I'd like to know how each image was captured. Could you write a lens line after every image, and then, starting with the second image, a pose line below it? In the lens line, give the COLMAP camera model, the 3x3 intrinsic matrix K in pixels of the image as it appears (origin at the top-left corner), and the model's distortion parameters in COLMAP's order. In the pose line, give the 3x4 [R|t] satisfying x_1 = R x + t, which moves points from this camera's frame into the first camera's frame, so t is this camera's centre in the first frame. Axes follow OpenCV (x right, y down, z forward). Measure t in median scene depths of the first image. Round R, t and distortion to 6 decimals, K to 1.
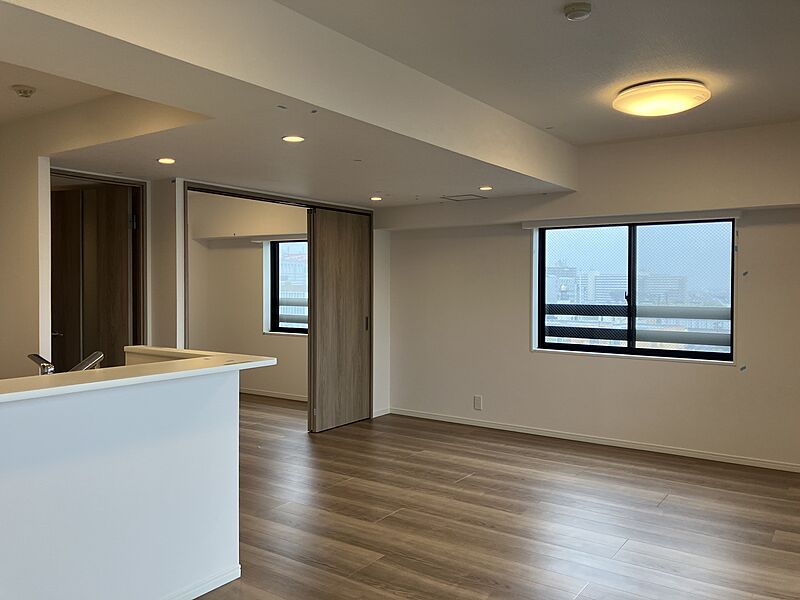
lens RADIAL K [[660.2, 0, 395.7], [0, 660.2, 296.0], [0, 0, 1]] dist [-0.004828, -0.028085]
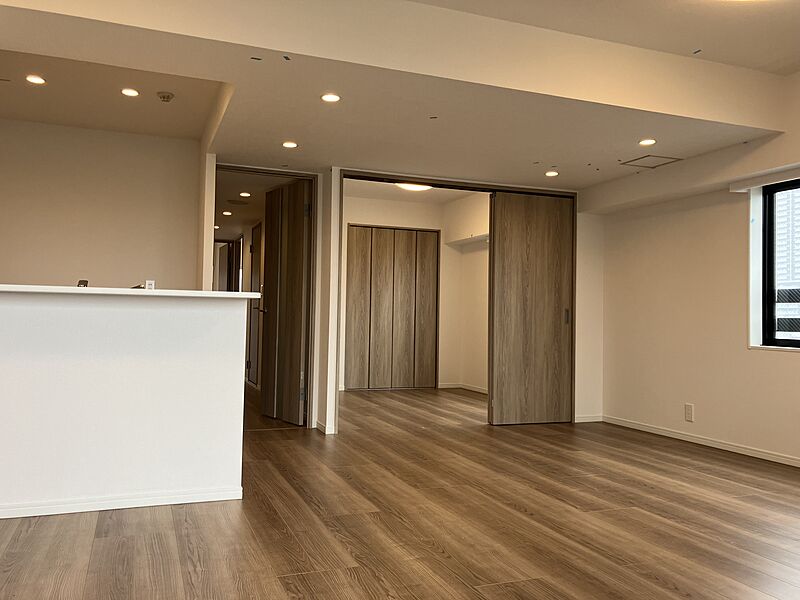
lens RADIAL K [[660.2, 0, 359.1], [0, 660.2, 299.5], [0, 0, 1]] dist [-0.004828, -0.028085]
pose [[0.824423, 0.000520, -0.565974, 0.260122], [-0.024838, 0.999069, -0.035262, 0.063713], [0.565429, 0.043129, 0.823669, 0.096224]]
